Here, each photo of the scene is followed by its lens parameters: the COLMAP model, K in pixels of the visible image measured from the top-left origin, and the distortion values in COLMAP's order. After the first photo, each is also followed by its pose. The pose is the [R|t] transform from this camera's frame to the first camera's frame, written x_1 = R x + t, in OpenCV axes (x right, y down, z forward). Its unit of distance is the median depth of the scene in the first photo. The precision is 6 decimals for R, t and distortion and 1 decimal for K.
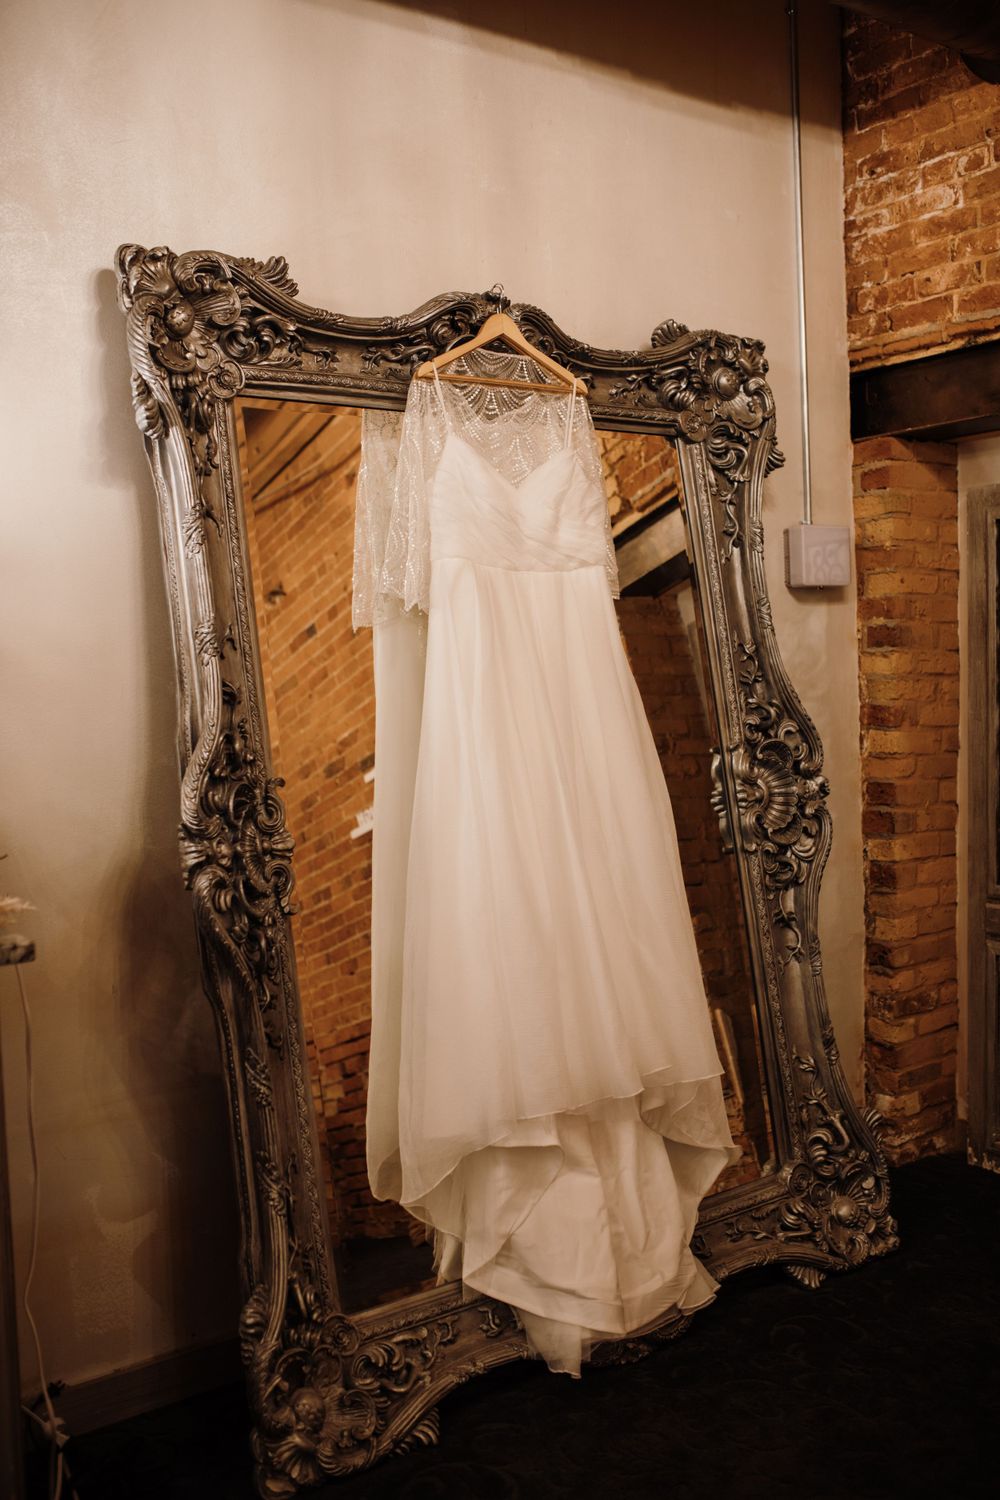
lens RADIAL K [[1436.1, 0, 500.0], [0, 1436.1, 750.0], [0, 0, 1]] dist [-0.068369, 0.102701]
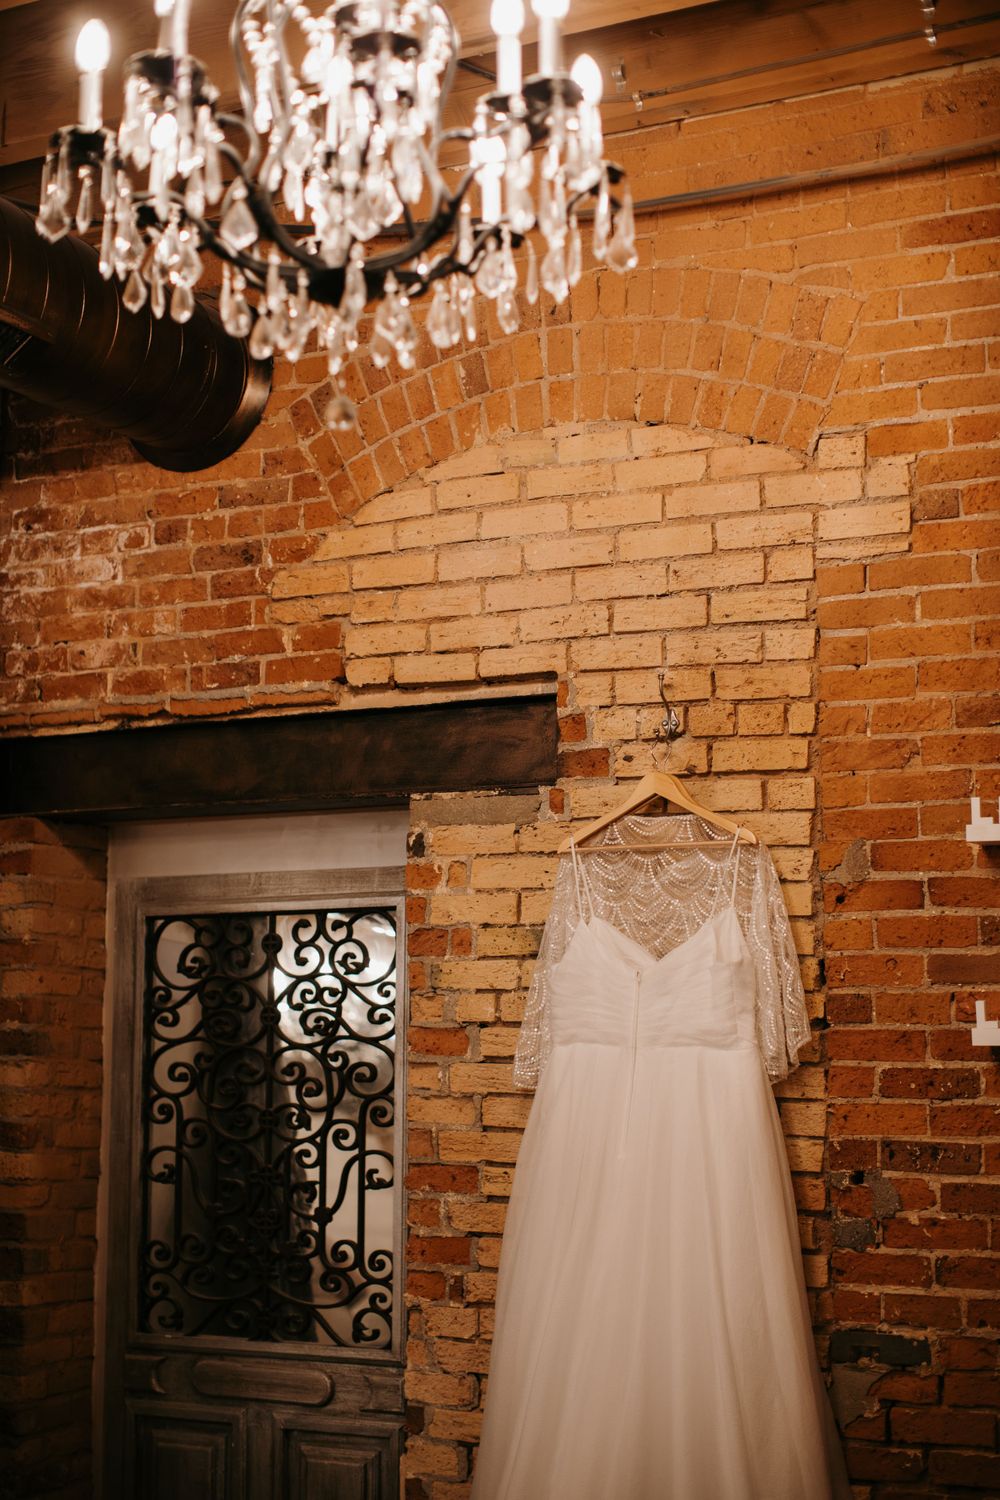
lens RADIAL K [[2185.2, 0, 500.0], [0, 2185.2, 750.0], [0, 0, 1]] dist [-0.175156, 0.319994]
pose [[0.888838, 0.088525, 0.449589, -0.085660], [0.001013, 0.980779, -0.195121, 0.003047], [-0.458221, 0.173886, 0.871664, -0.342339]]
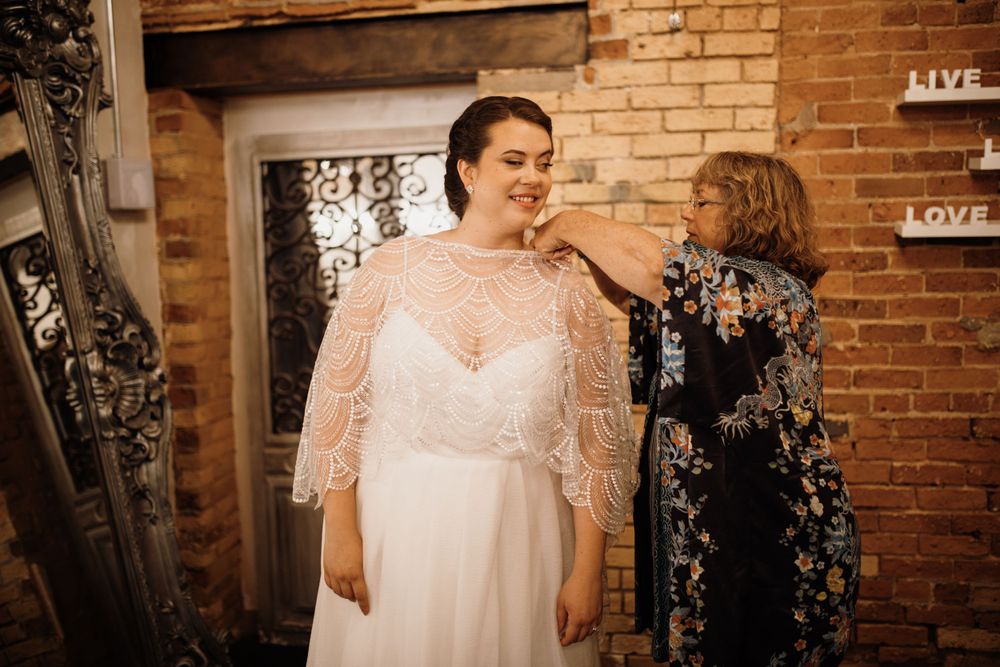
lens RADIAL K [[957.4, 0, 500.0], [0, 957.4, 333.5], [0, 0, 1]] dist [-0.068369, 0.102701]
pose [[0.735672, -0.058900, 0.674772, -0.103216], [0.040134, 0.998252, 0.043380, -0.034105], [-0.676148, -0.004832, 0.736750, 0.212355]]
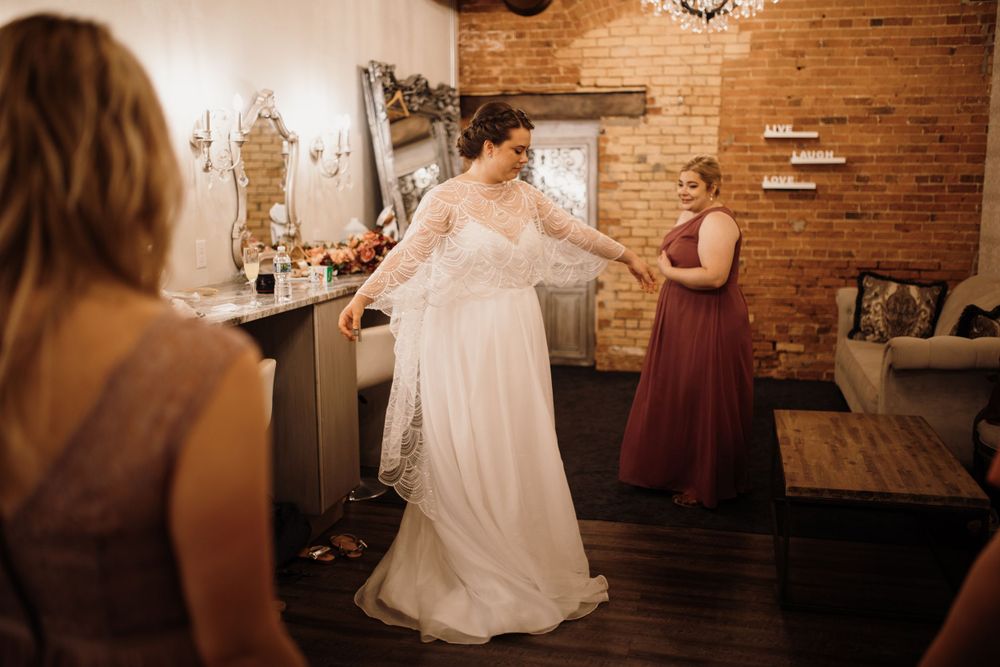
lens RADIAL K [[957.4, 0, 500.0], [0, 957.4, 333.5], [0, 0, 1]] dist [-0.068369, 0.102701]
pose [[0.759416, -0.070856, 0.646736, -1.104004], [0.015951, 0.995781, 0.090368, 0.051854], [-0.650410, -0.058311, 0.757342, -0.633615]]
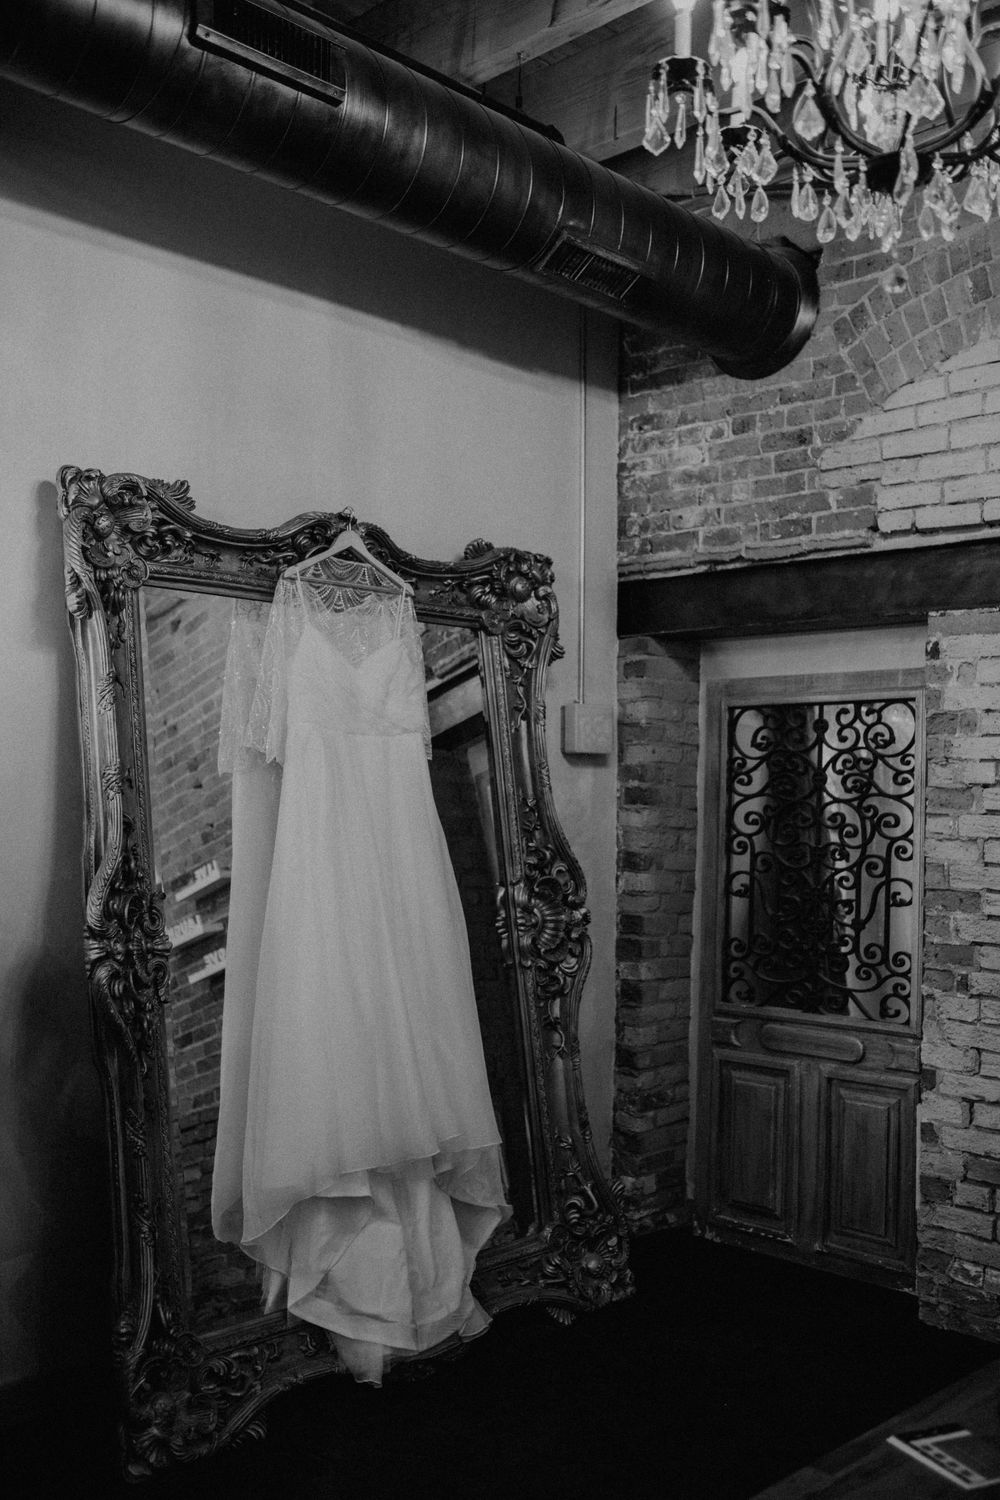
lens RADIAL K [[1436.1, 0, 500.0], [0, 1436.1, 750.0], [0, 0, 1]] dist [-0.068369, 0.102701]
pose [[0.985521, 0.052380, 0.161260, -0.054951], [-0.037573, 0.994906, -0.093544, 0.001390], [-0.165338, 0.086131, 0.982469, -0.219070]]
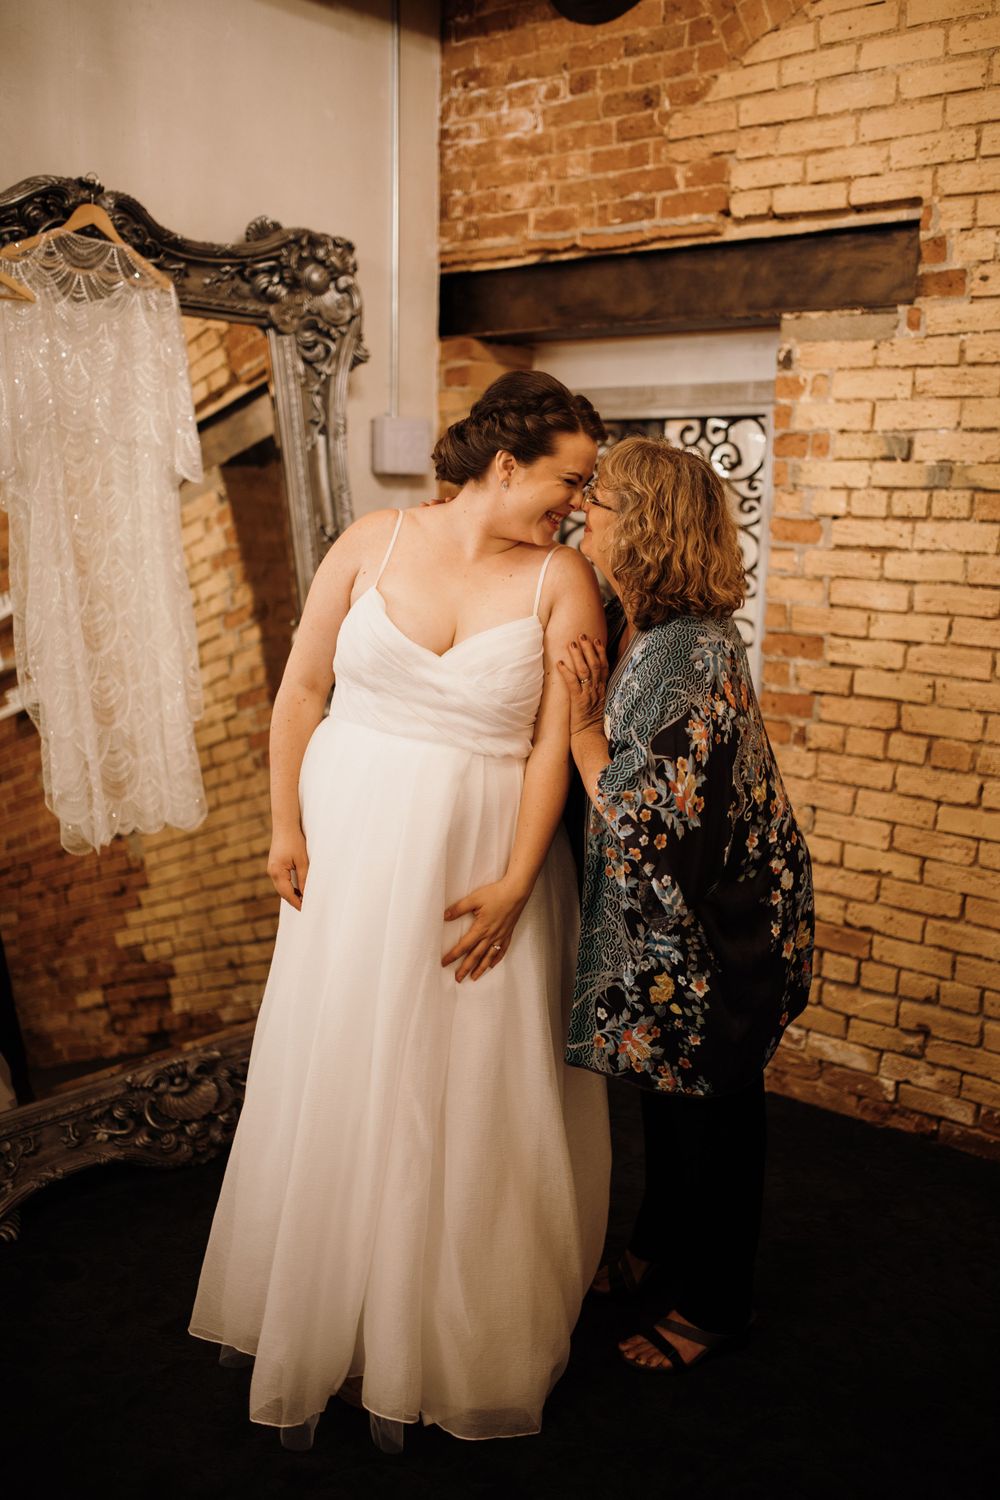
lens RADIAL K [[1436.1, 0, 500.0], [0, 1436.1, 750.0], [0, 0, 1]] dist [-0.068369, 0.102701]
pose [[0.969879, 0.012956, 0.243242, 0.035674], [-0.039207, 0.993867, 0.103394, -0.022289], [-0.240410, -0.109816, 0.964439, -0.102044]]
